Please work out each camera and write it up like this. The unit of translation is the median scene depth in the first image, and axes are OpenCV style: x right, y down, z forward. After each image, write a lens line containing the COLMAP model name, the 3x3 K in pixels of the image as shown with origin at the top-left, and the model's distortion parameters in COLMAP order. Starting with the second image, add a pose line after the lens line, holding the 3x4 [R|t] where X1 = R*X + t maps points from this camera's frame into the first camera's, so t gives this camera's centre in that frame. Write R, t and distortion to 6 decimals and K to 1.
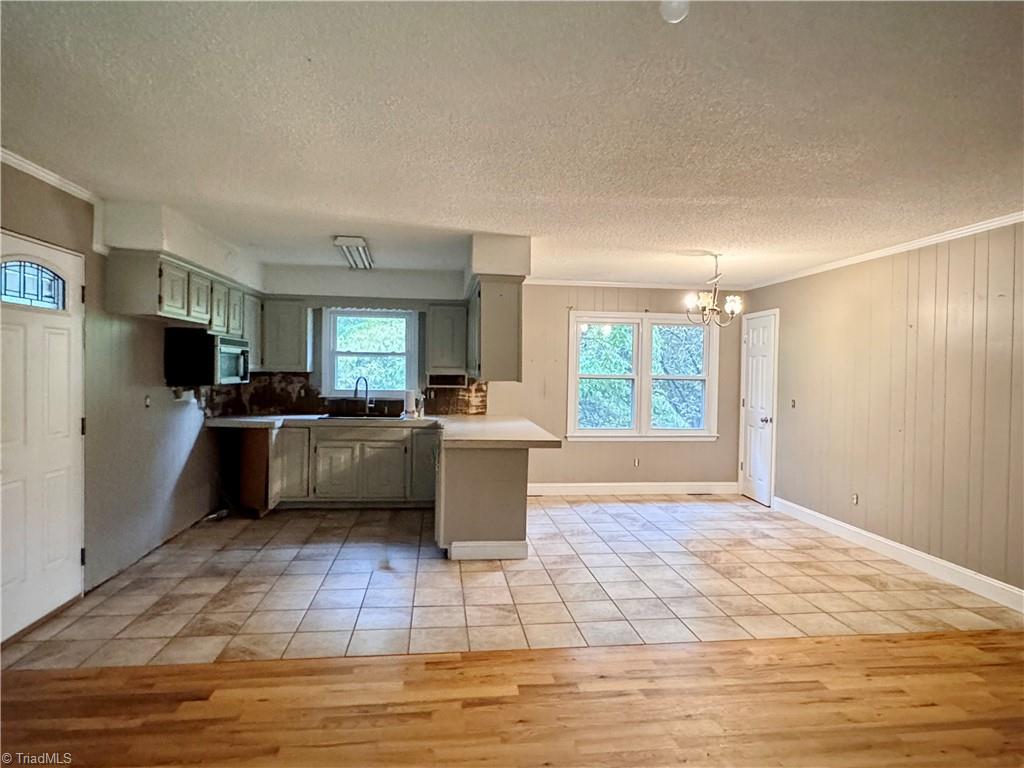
lens RADIAL K [[589.0, 0, 508.3], [0, 589.0, 378.8], [0, 0, 1]] dist [-0.004206, 0.002058]
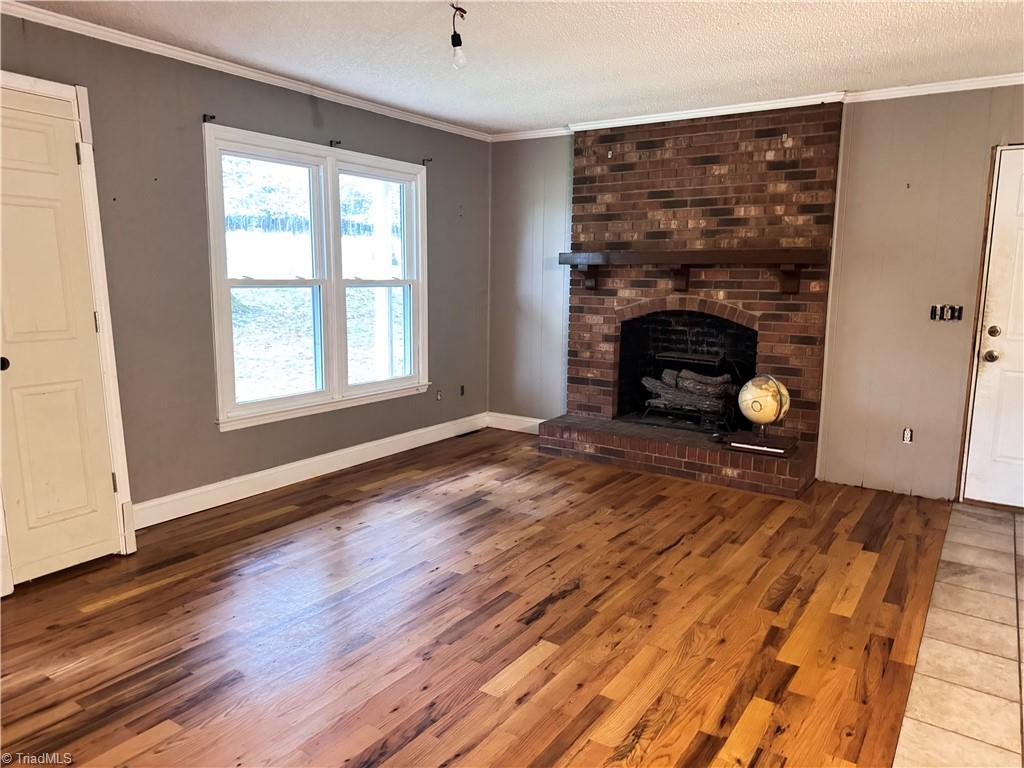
lens RADIAL K [[721.4, 0, 508.1], [0, 721.4, 382.0], [0, 0, 1]] dist [0.033846, -0.026588]
pose [[-0.654057, 0.091442, -0.750898, 0.568408], [-0.035721, 0.987826, 0.151408, 0.012091], [0.755601, 0.125852, -0.642828, 0.766246]]
